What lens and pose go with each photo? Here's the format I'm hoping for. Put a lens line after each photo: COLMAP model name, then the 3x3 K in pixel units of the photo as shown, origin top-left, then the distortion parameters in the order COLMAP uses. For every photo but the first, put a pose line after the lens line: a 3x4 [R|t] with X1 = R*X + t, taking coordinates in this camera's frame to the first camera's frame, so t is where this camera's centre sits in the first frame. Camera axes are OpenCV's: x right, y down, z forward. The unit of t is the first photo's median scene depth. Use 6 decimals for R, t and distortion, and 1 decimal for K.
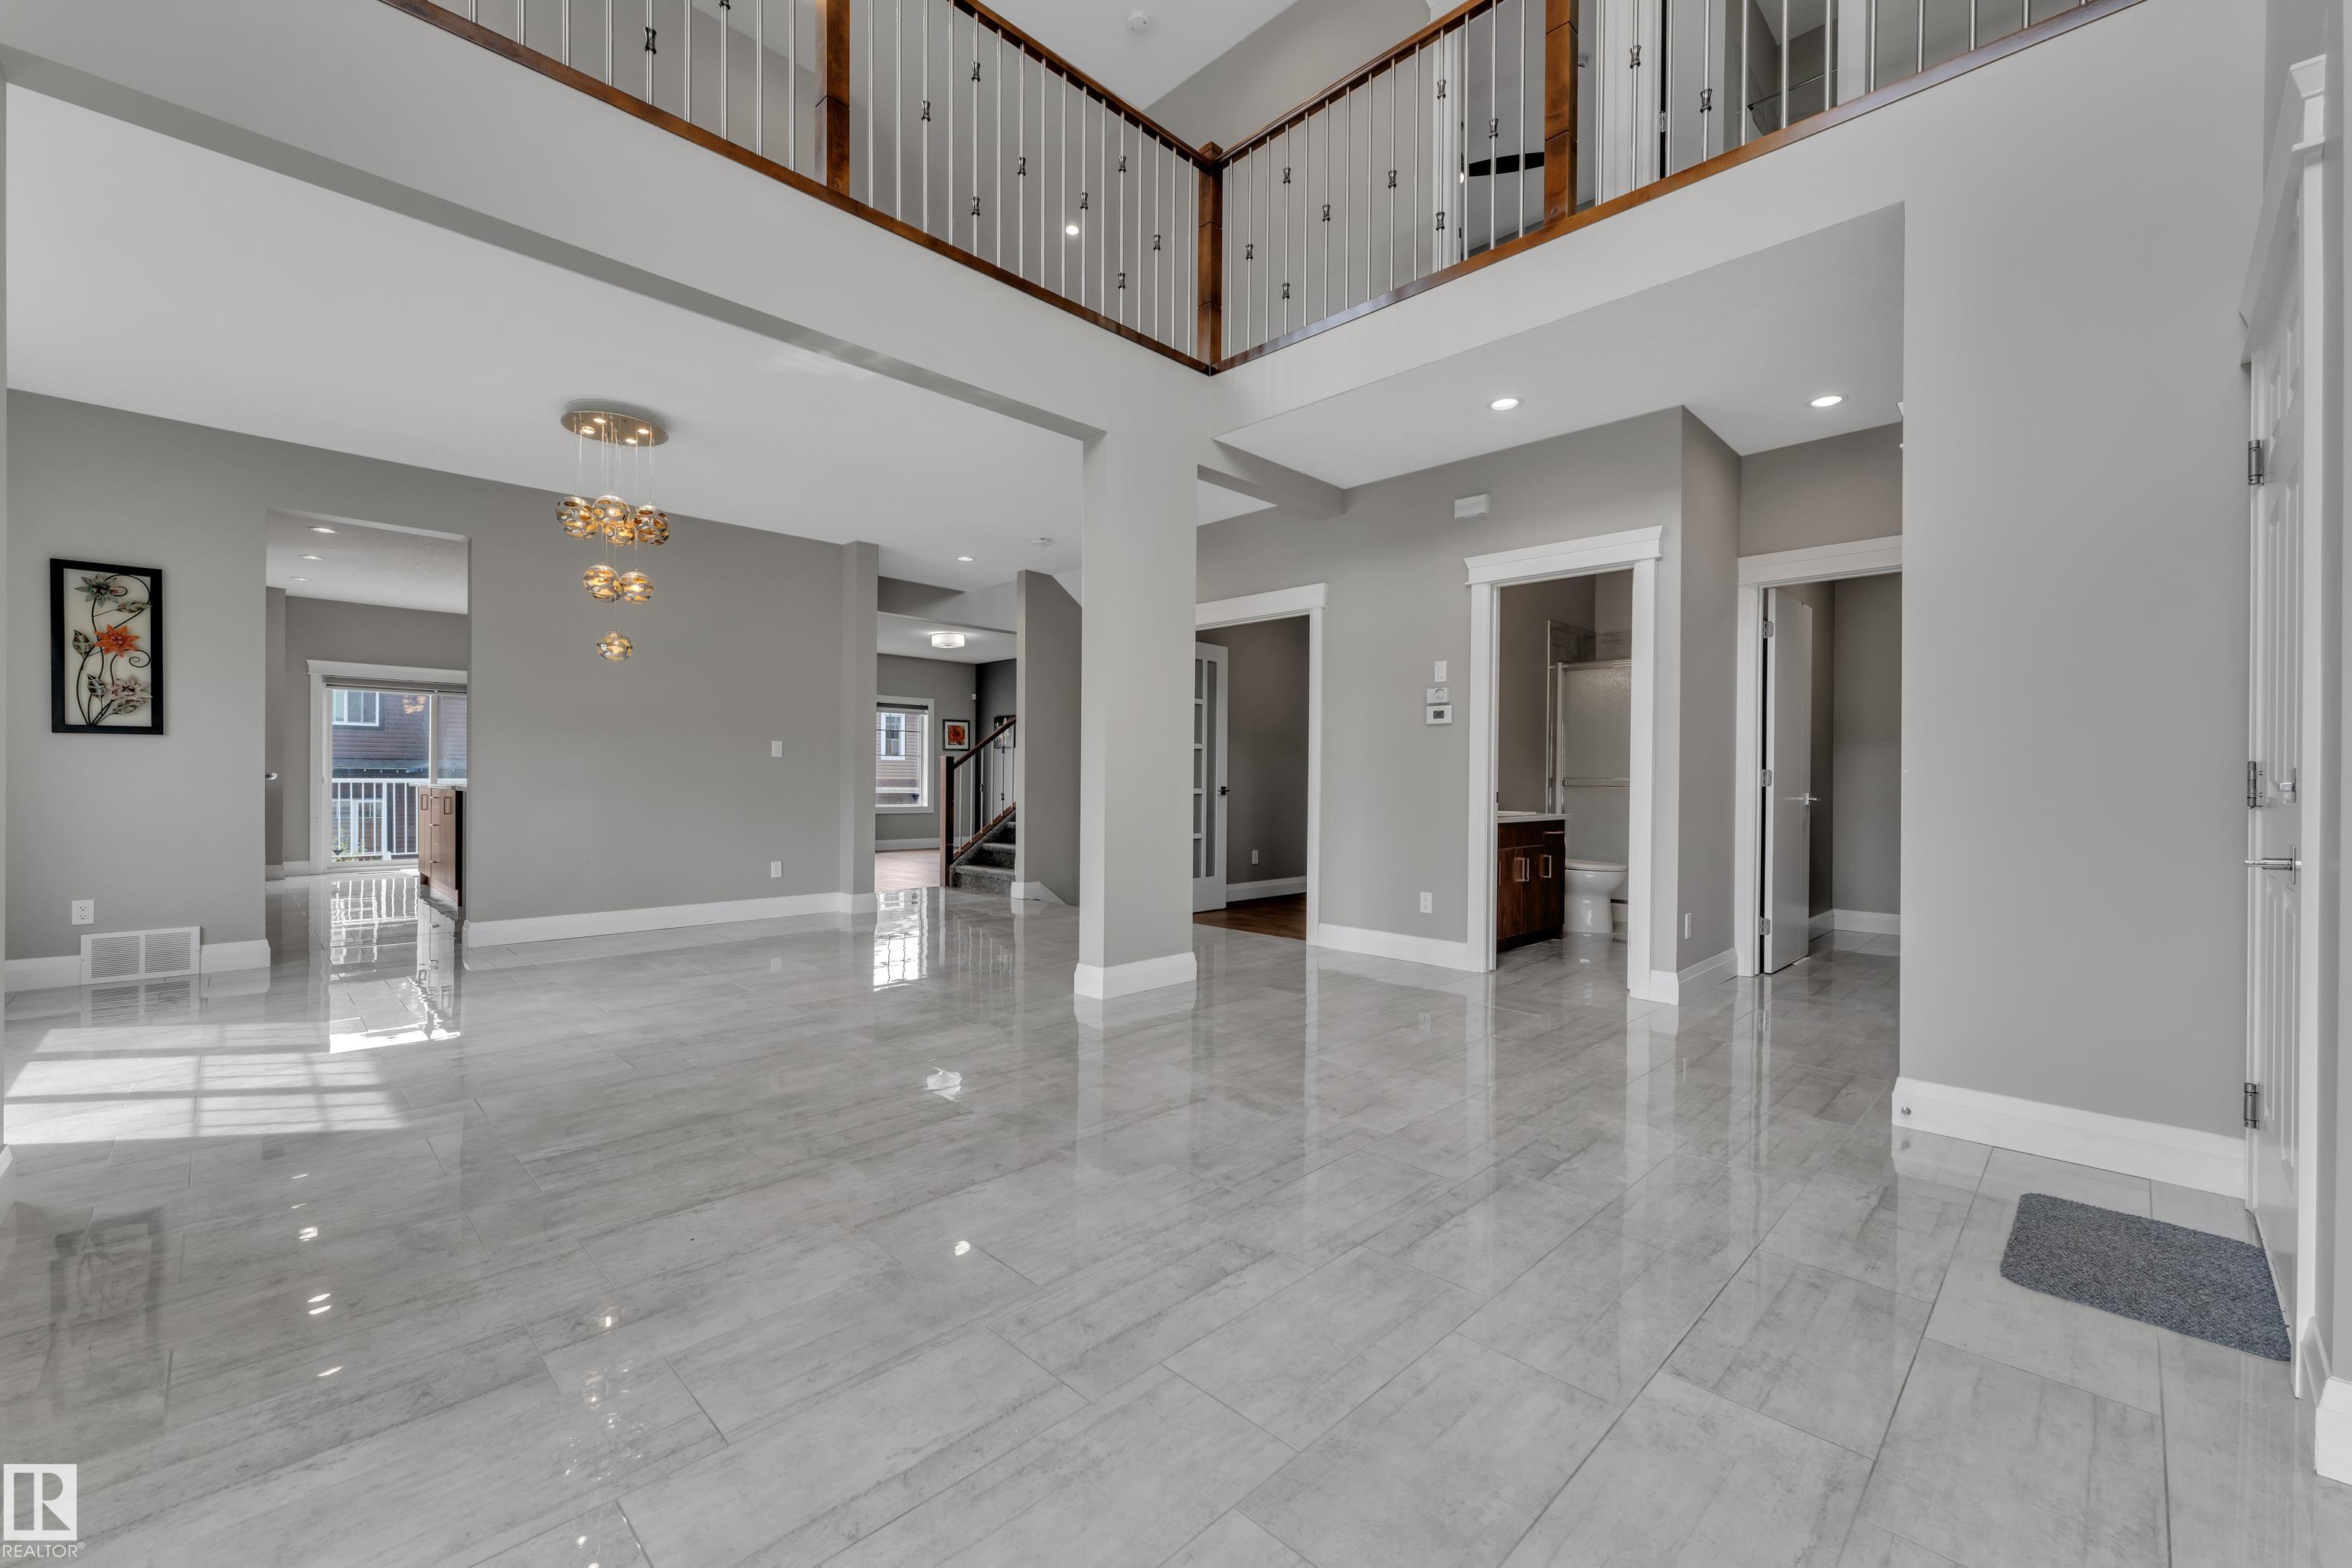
lens RADIAL K [[944.8, 0, 1171.4], [0, 944.8, 782.7], [0, 0, 1]] dist [-0.000519, -0.000058]
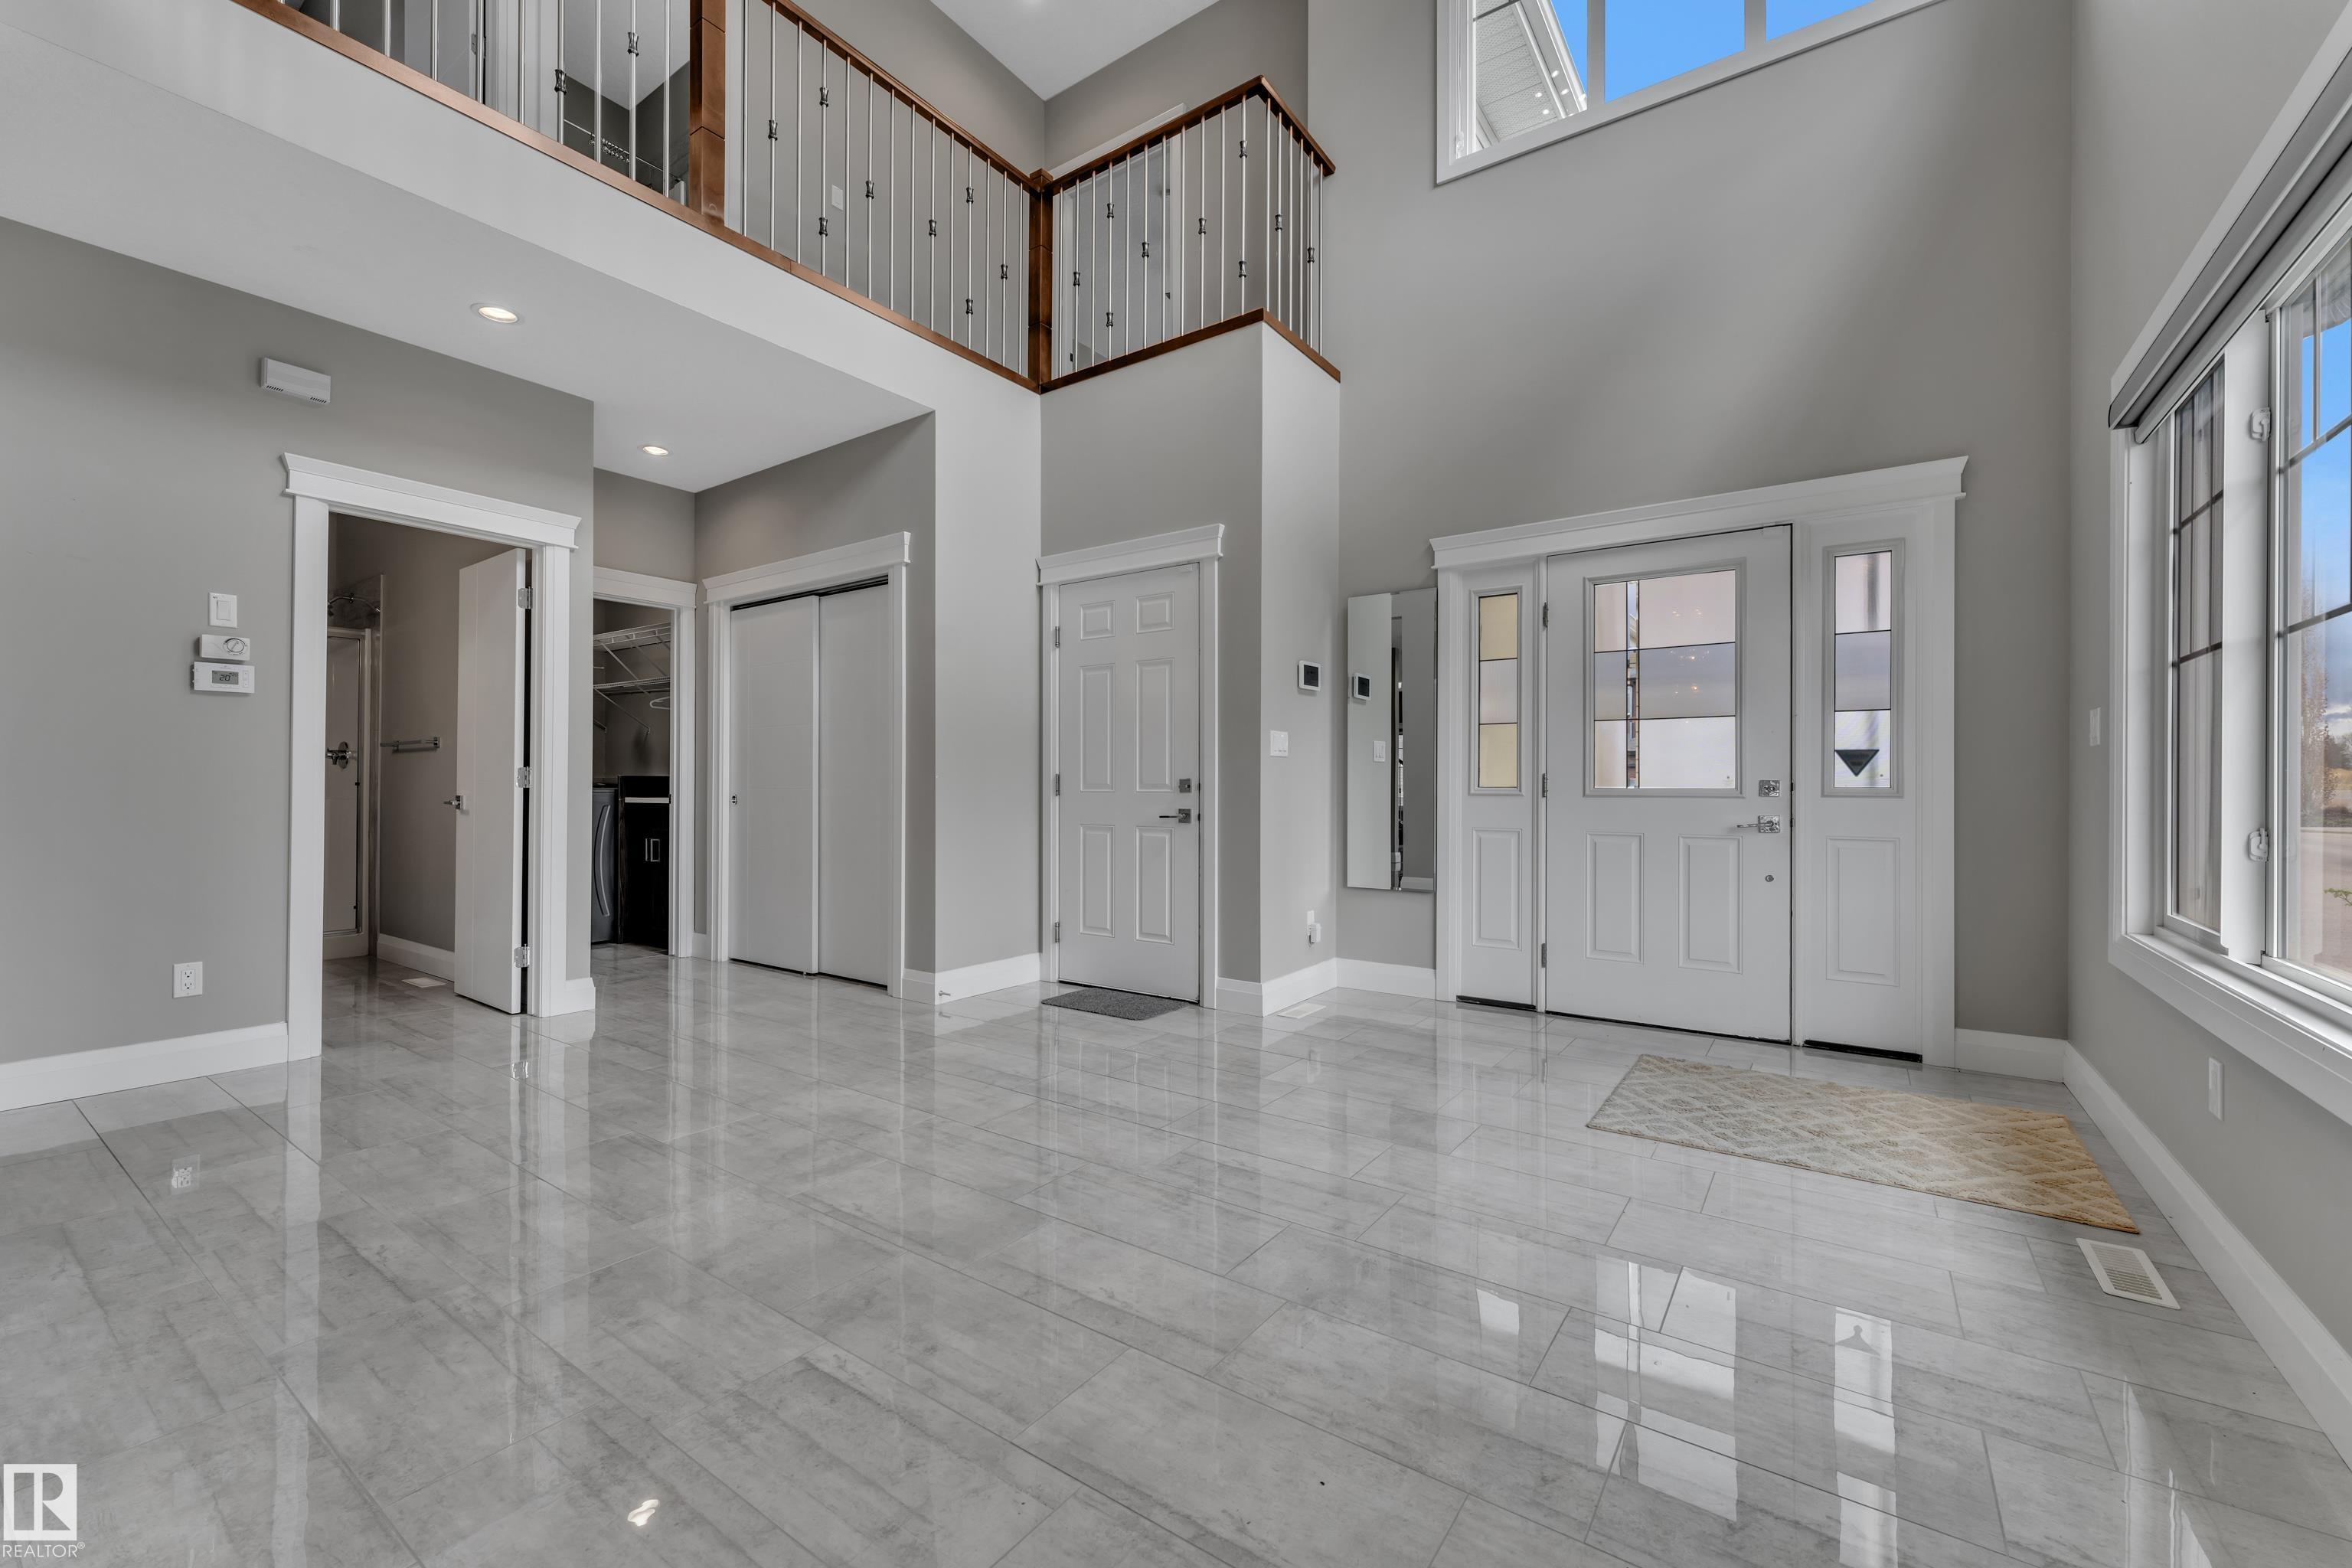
lens RADIAL K [[944.8, 0, 1171.4], [0, 944.8, 782.7], [0, 0, 1]] dist [-0.000519, -0.000058]
pose [[-0.166521, -0.005024, 0.986025, -0.546396], [-0.002890, 0.999985, 0.004607, -0.007346], [-0.986034, -0.002083, -0.166533, 0.579240]]
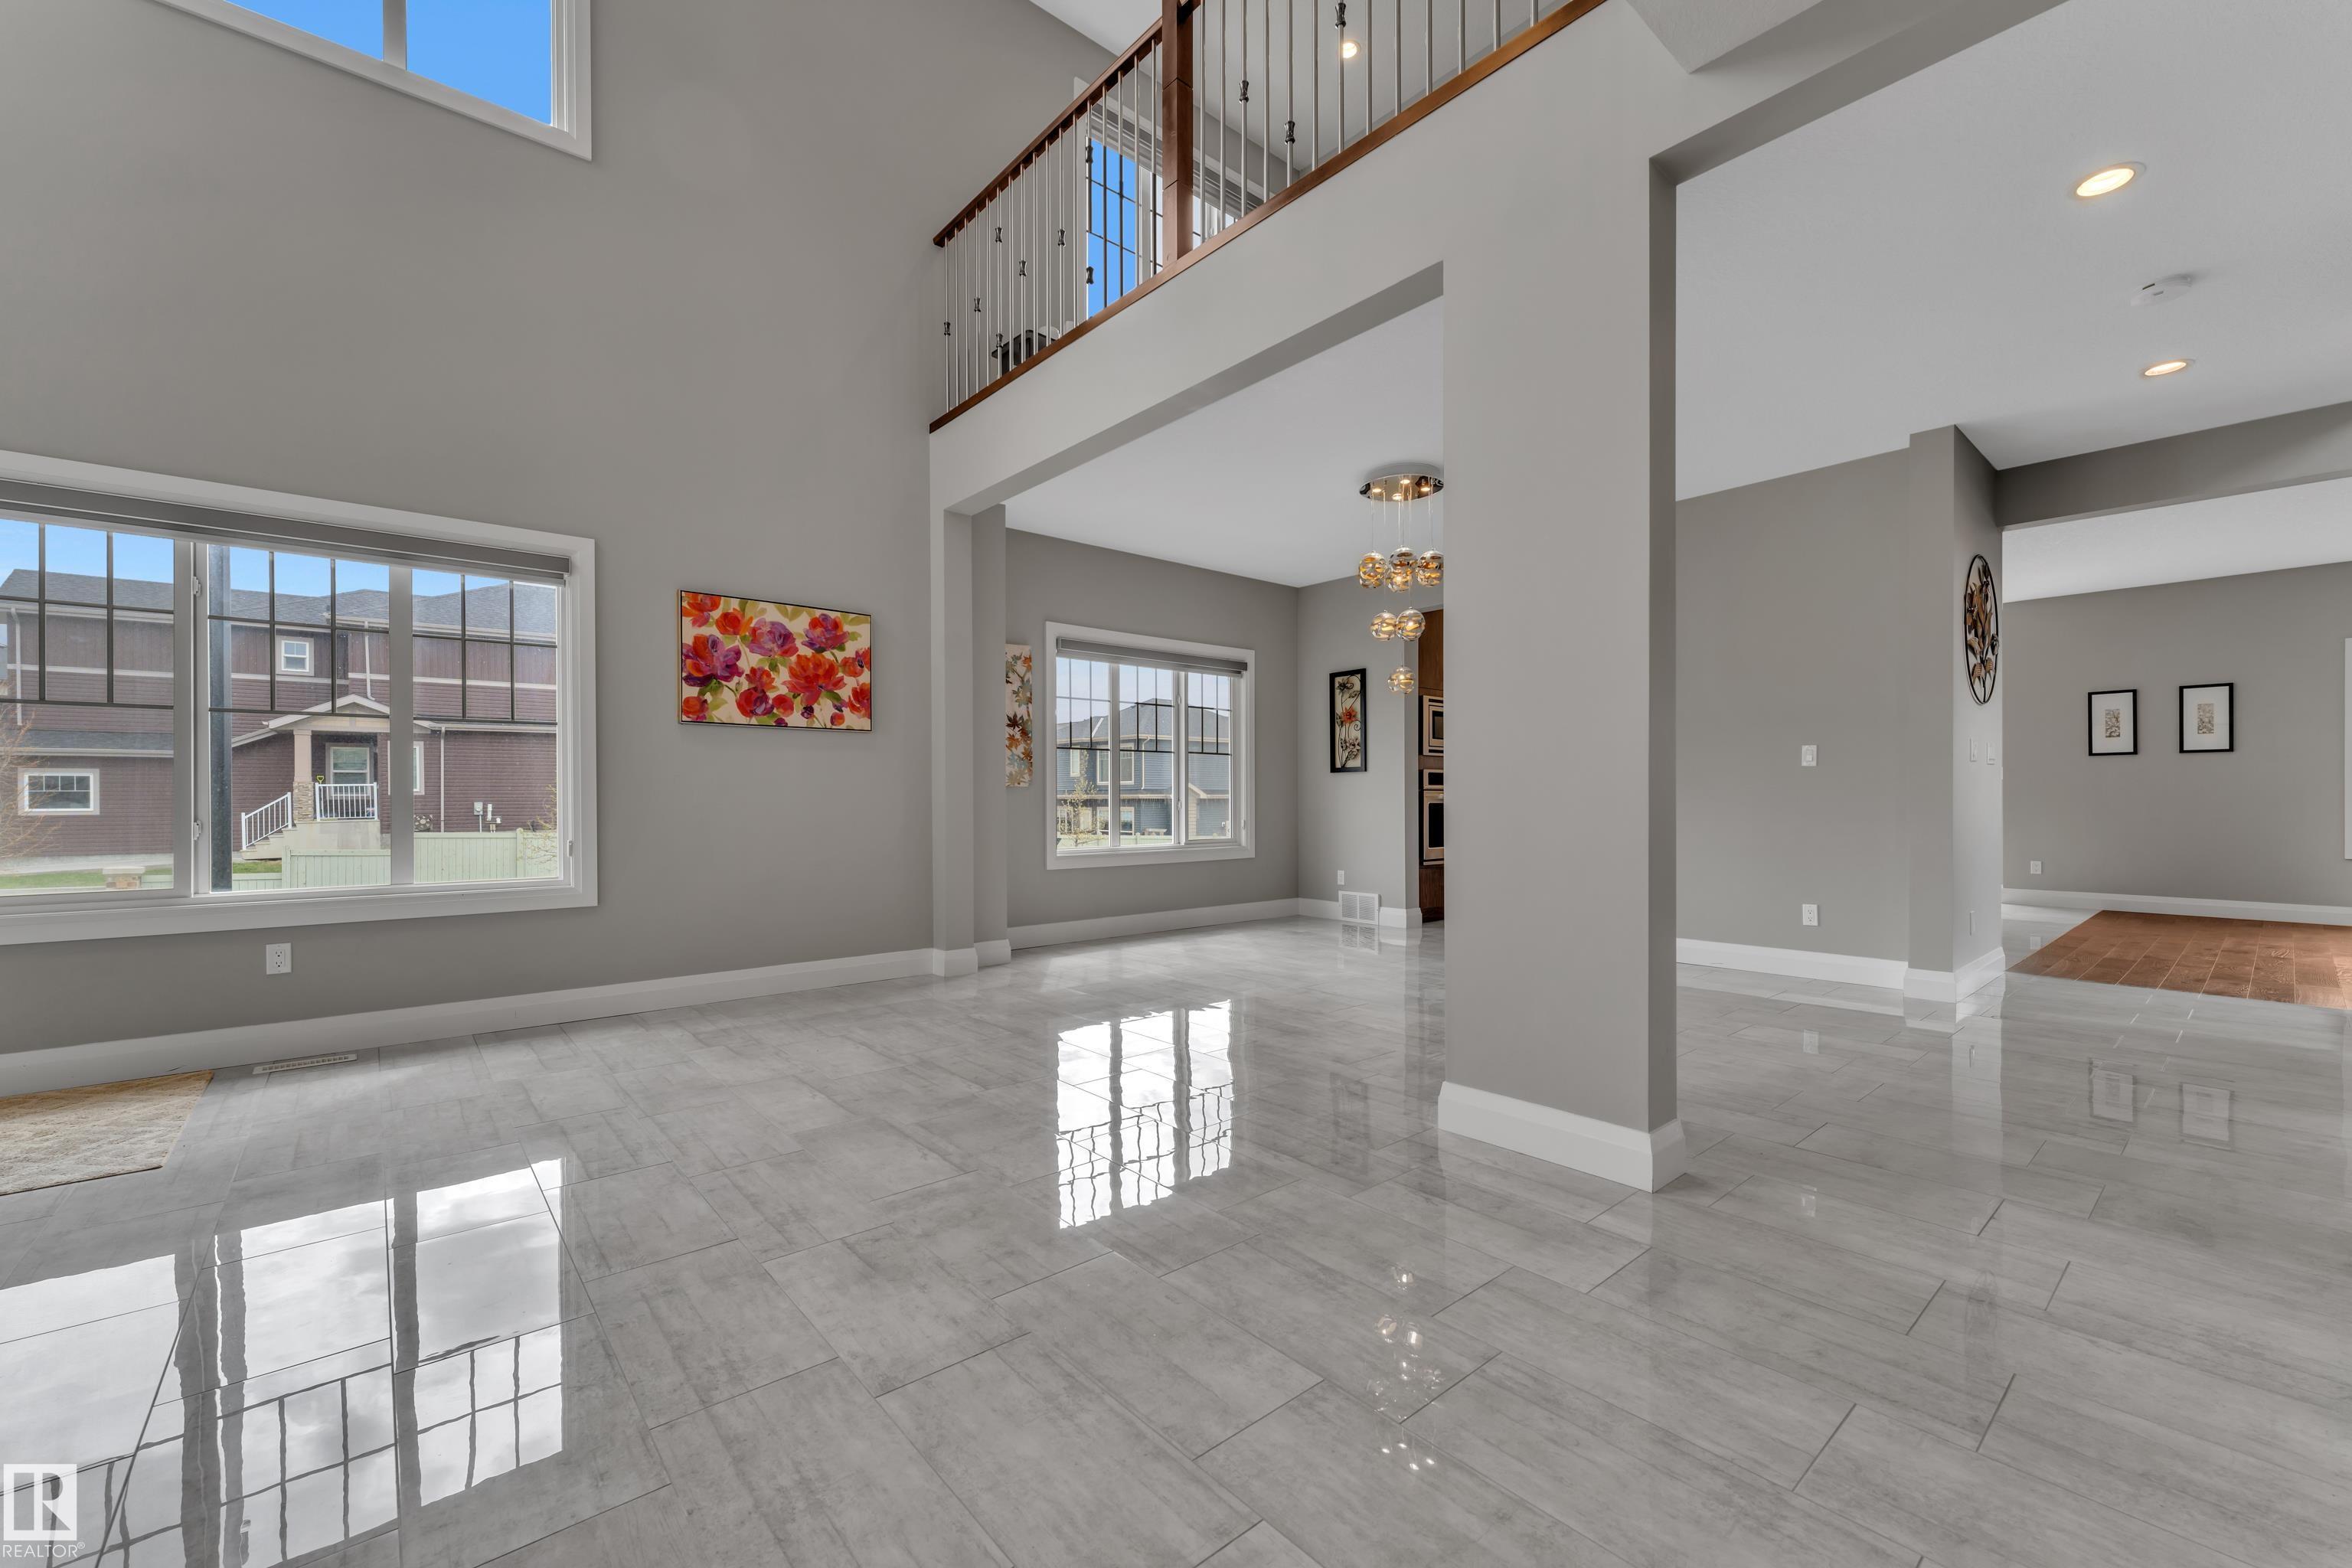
lens RADIAL K [[959.5, 0, 1185.5], [0, 959.5, 799.1], [0, 0, 1]] dist [0.001671, 0.000095]
pose [[-0.077002, -0.004543, -0.997021, 0.611977], [0.000714, 0.999989, -0.004612, 0.003359], [0.997031, -0.001067, -0.076998, 0.880774]]
